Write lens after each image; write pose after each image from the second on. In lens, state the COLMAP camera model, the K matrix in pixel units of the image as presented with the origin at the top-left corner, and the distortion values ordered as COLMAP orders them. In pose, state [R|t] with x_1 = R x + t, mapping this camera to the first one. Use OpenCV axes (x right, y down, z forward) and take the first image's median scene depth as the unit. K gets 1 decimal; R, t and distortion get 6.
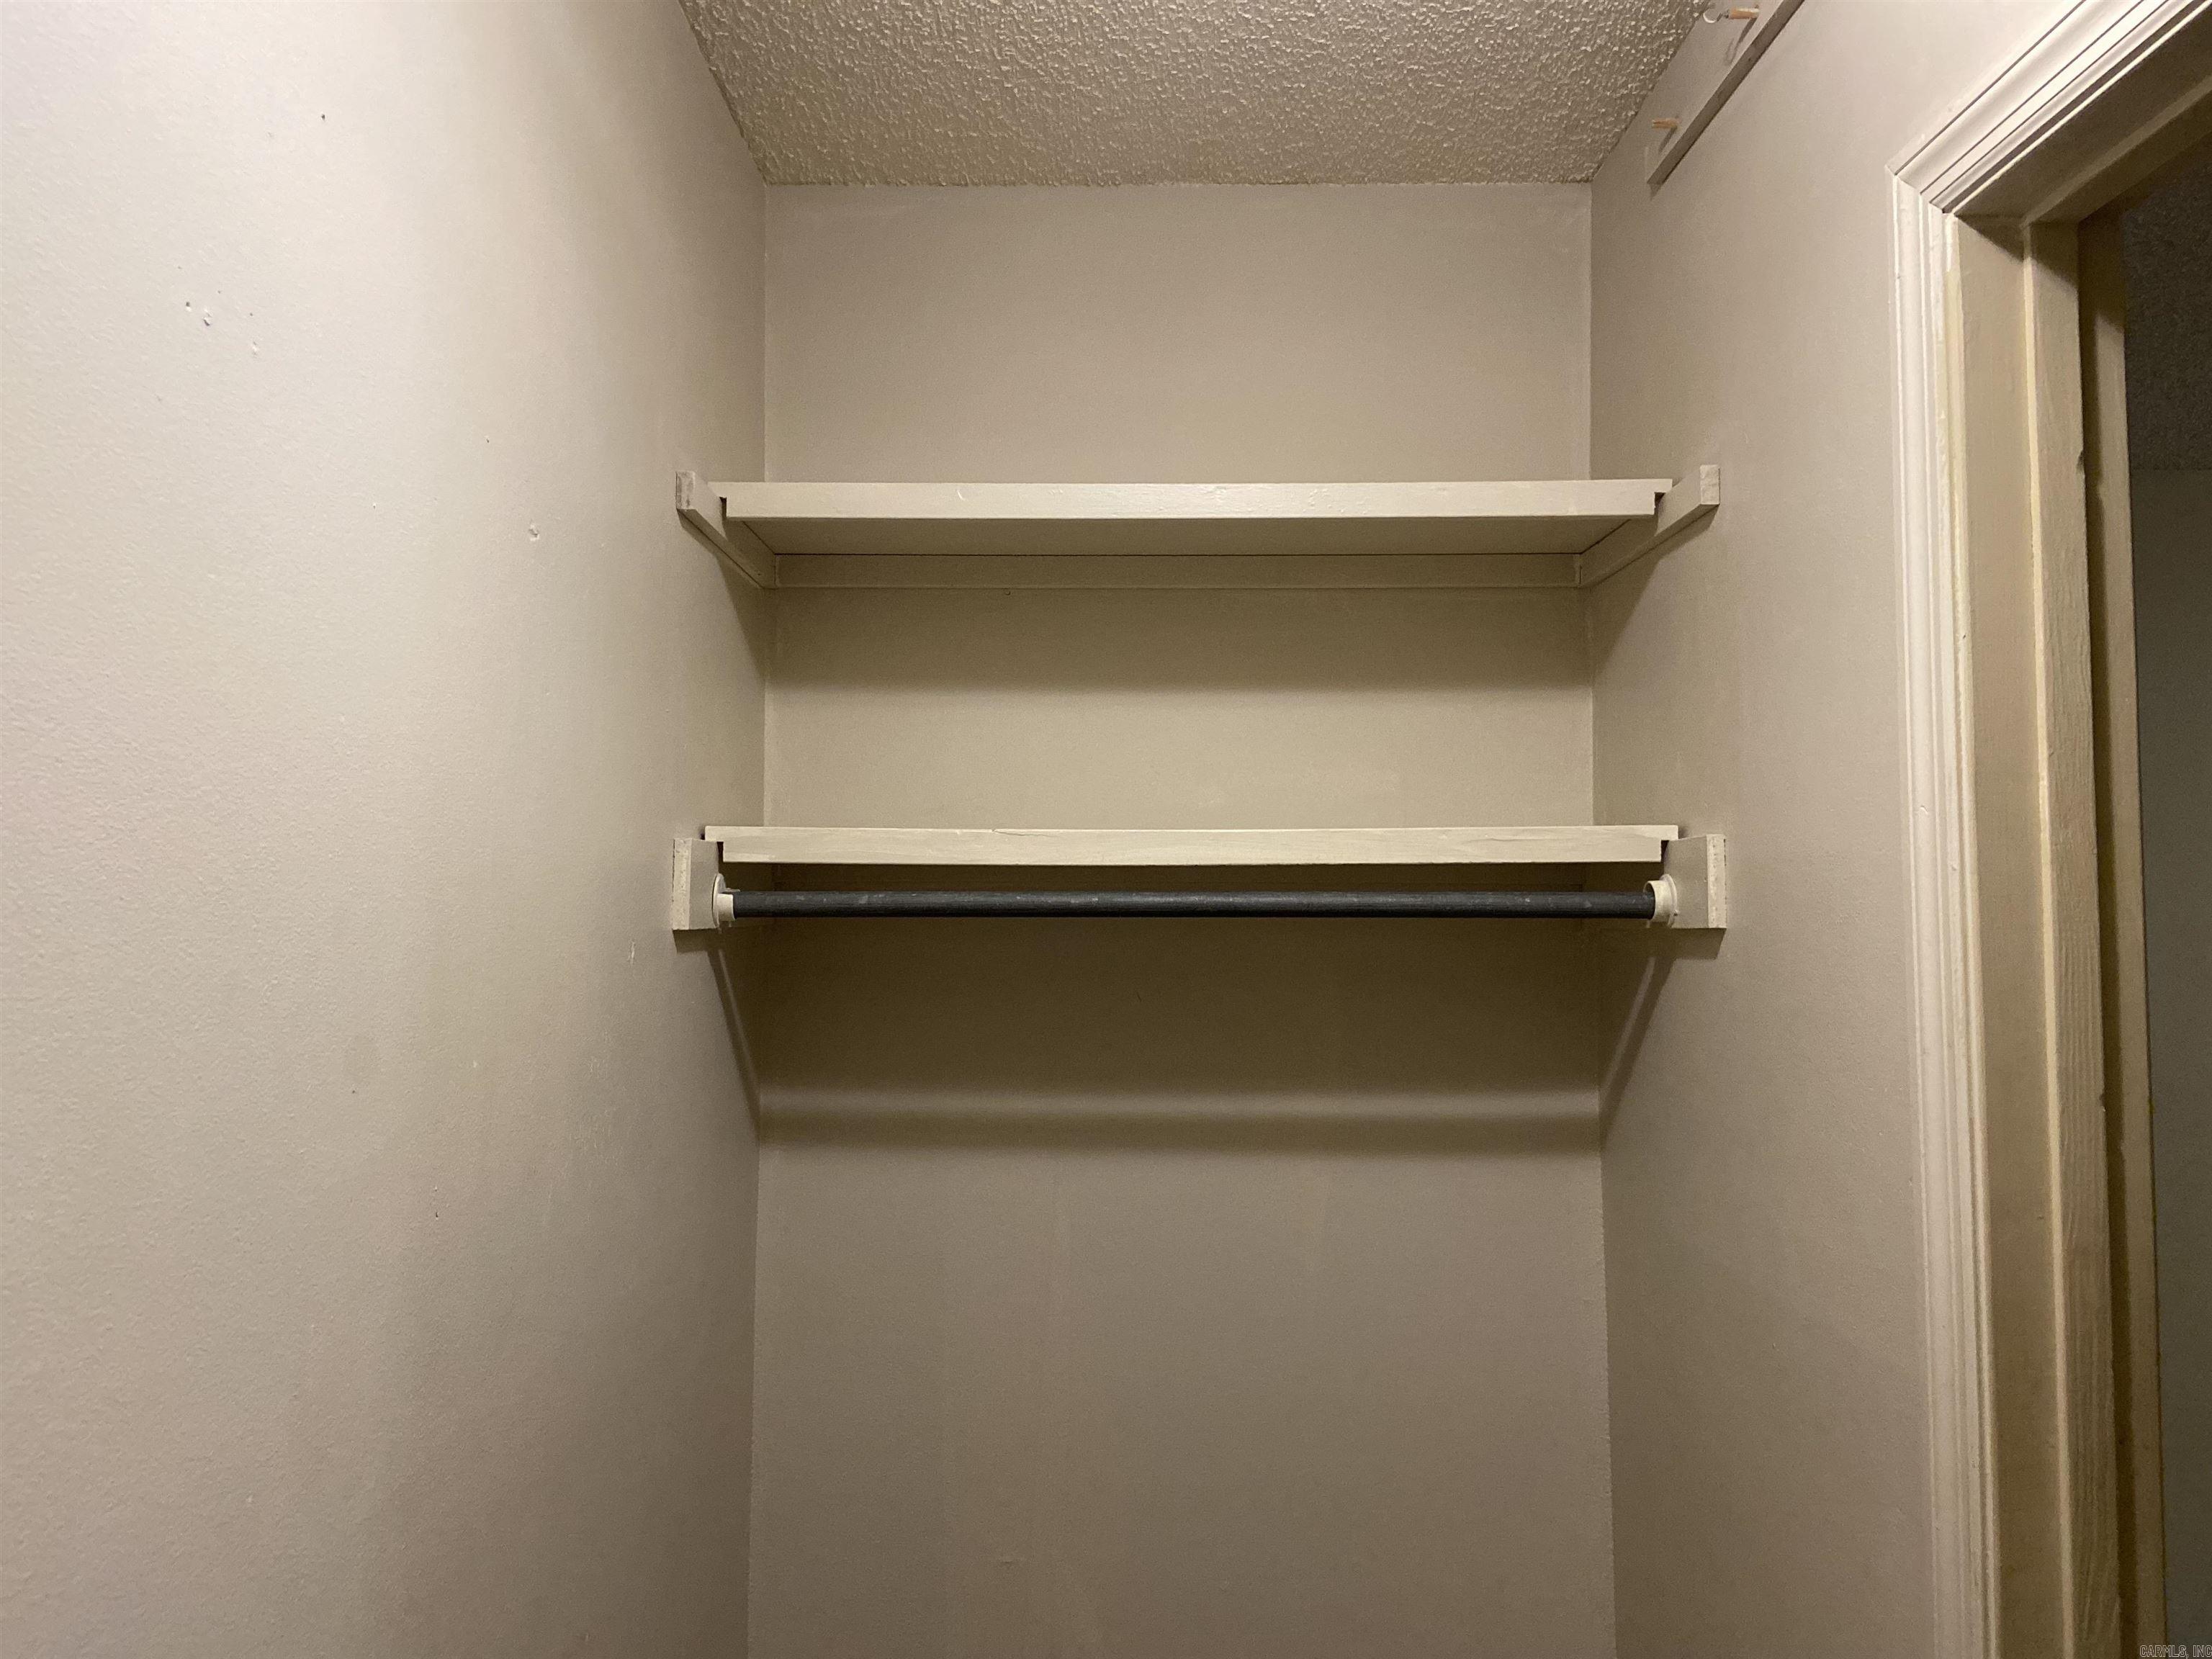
lens RADIAL K [[1625.1, 0, 1106.0], [0, 1625.1, 829.5], [0, 0, 1]] dist [0.081474, -0.081050]
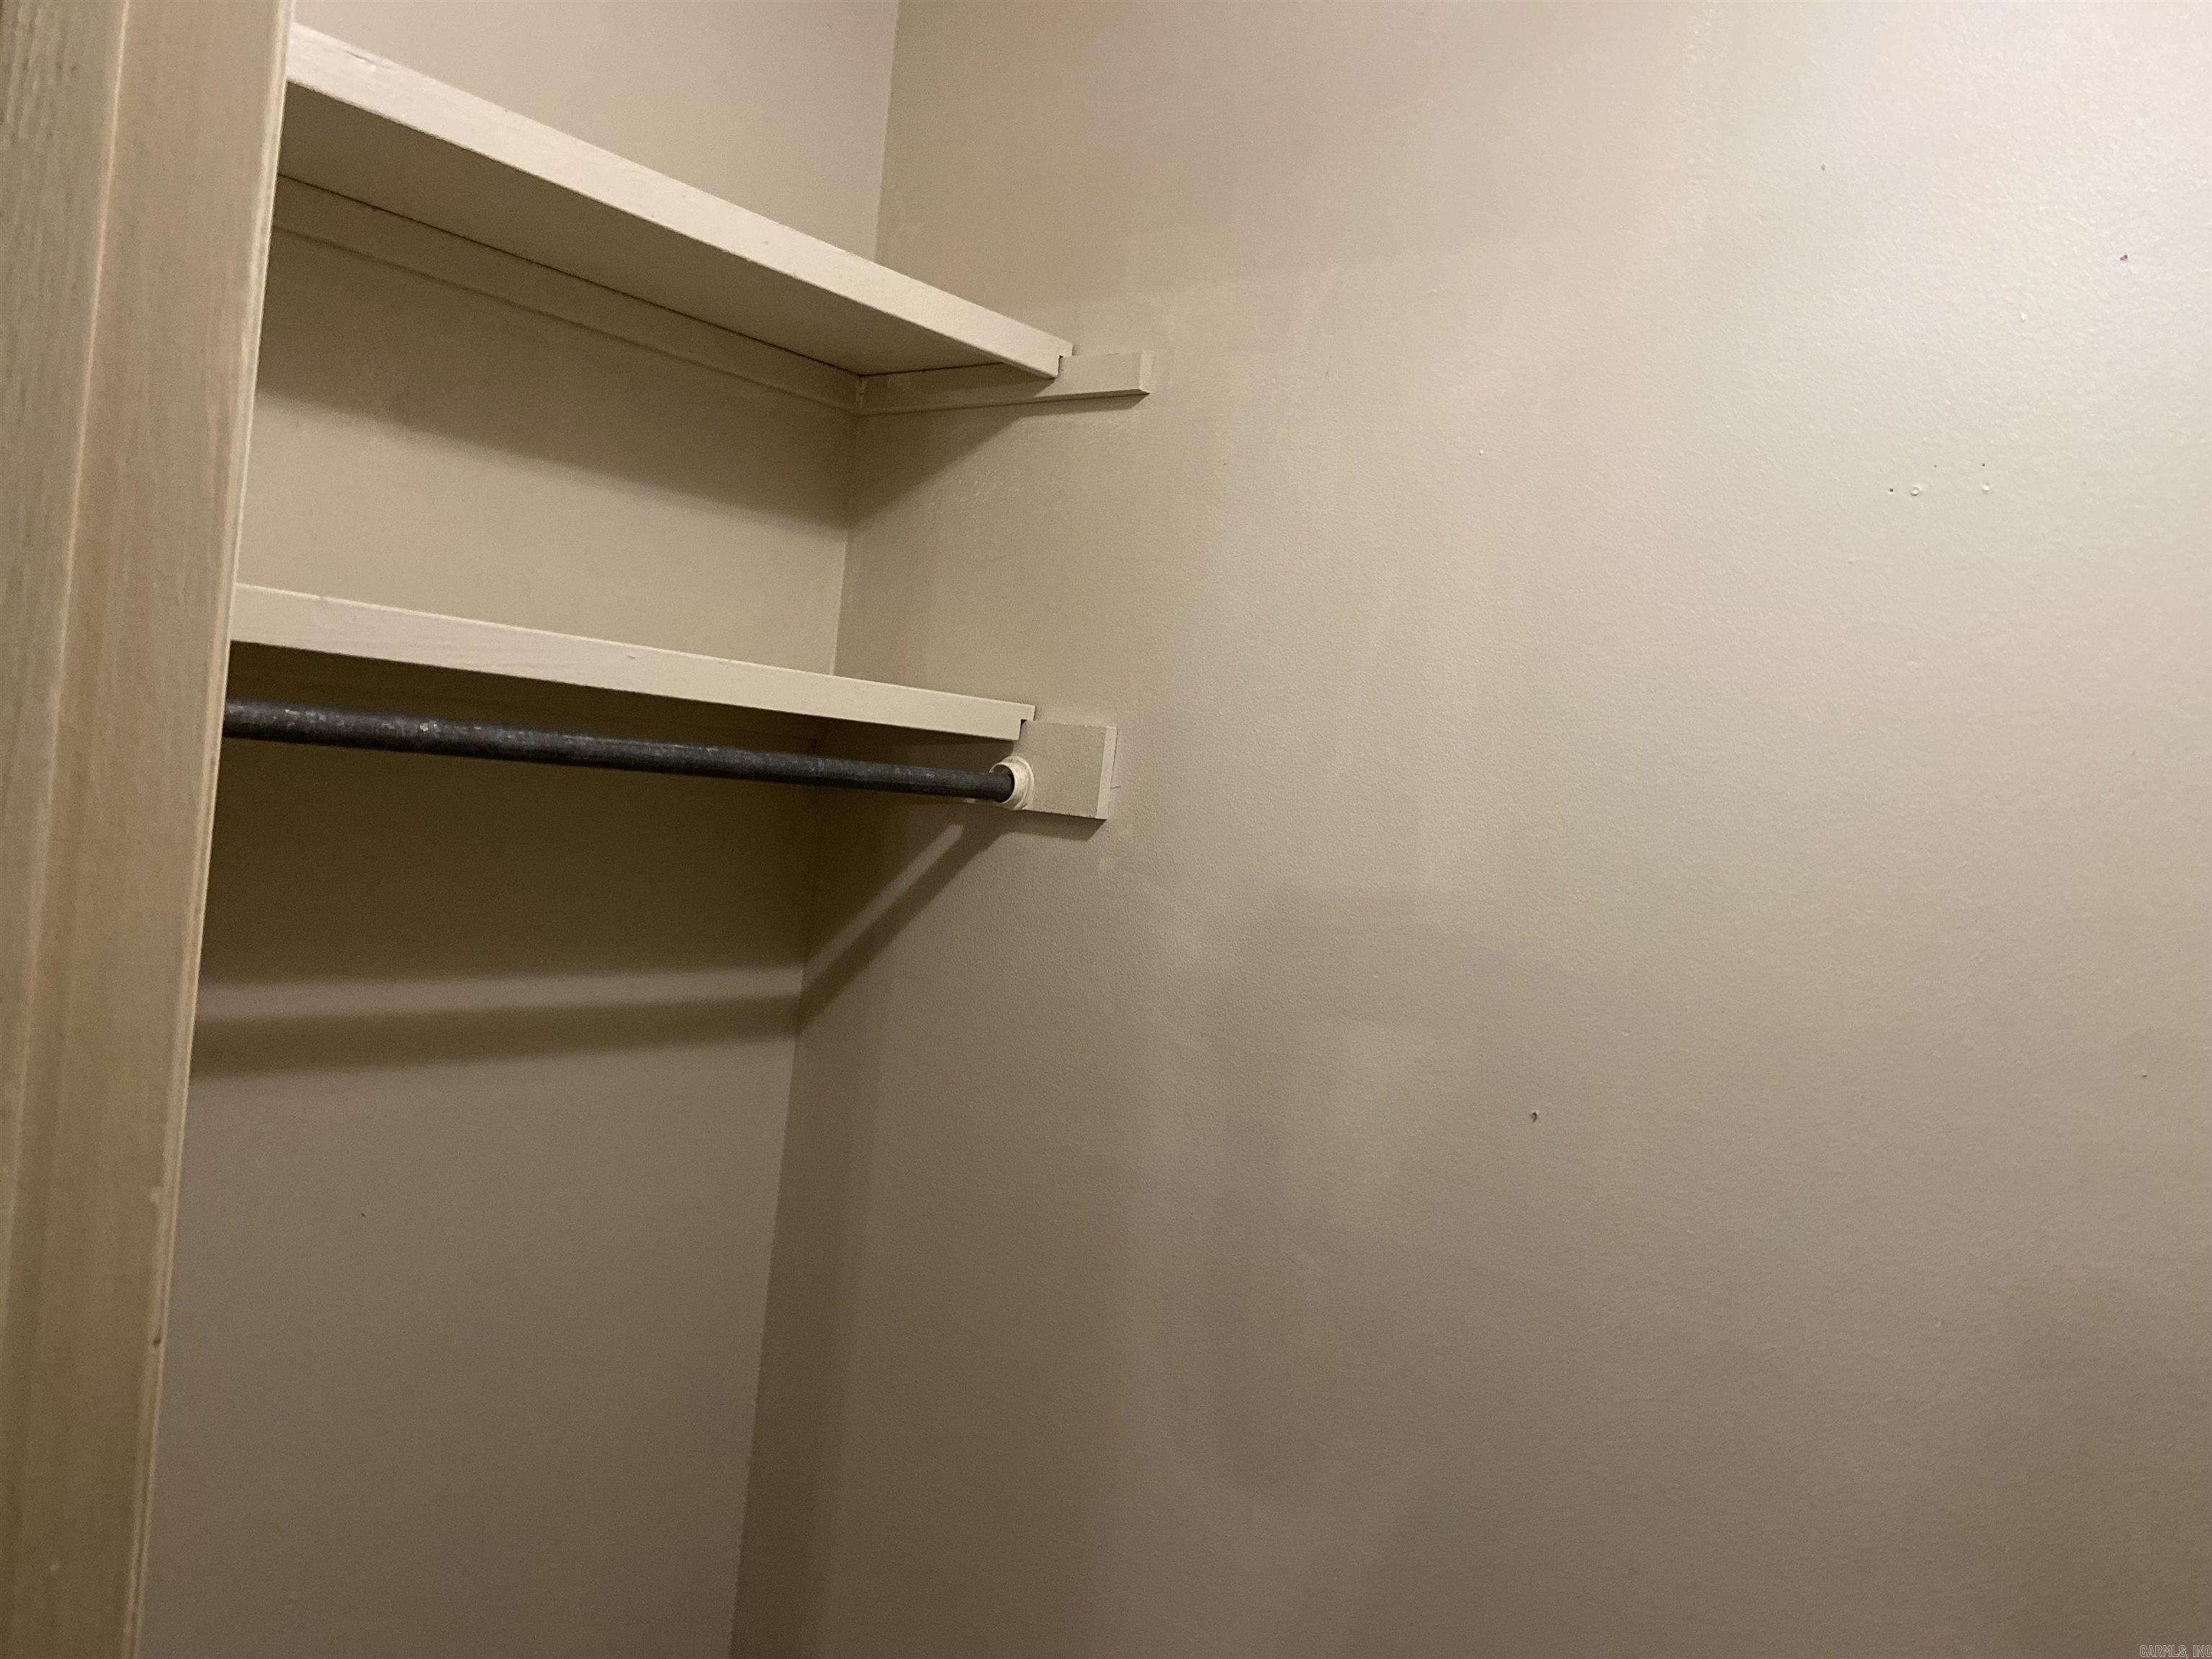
lens RADIAL K [[1625.1, 0, 1106.0], [0, 1625.1, 829.5], [0, 0, 1]] dist [0.081474, -0.081050]
pose [[0.595548, 0.034466, 0.802580, -0.347132], [-0.125488, 0.990805, 0.050568, 0.013346], [-0.793458, -0.130830, 0.594397, 0.332452]]
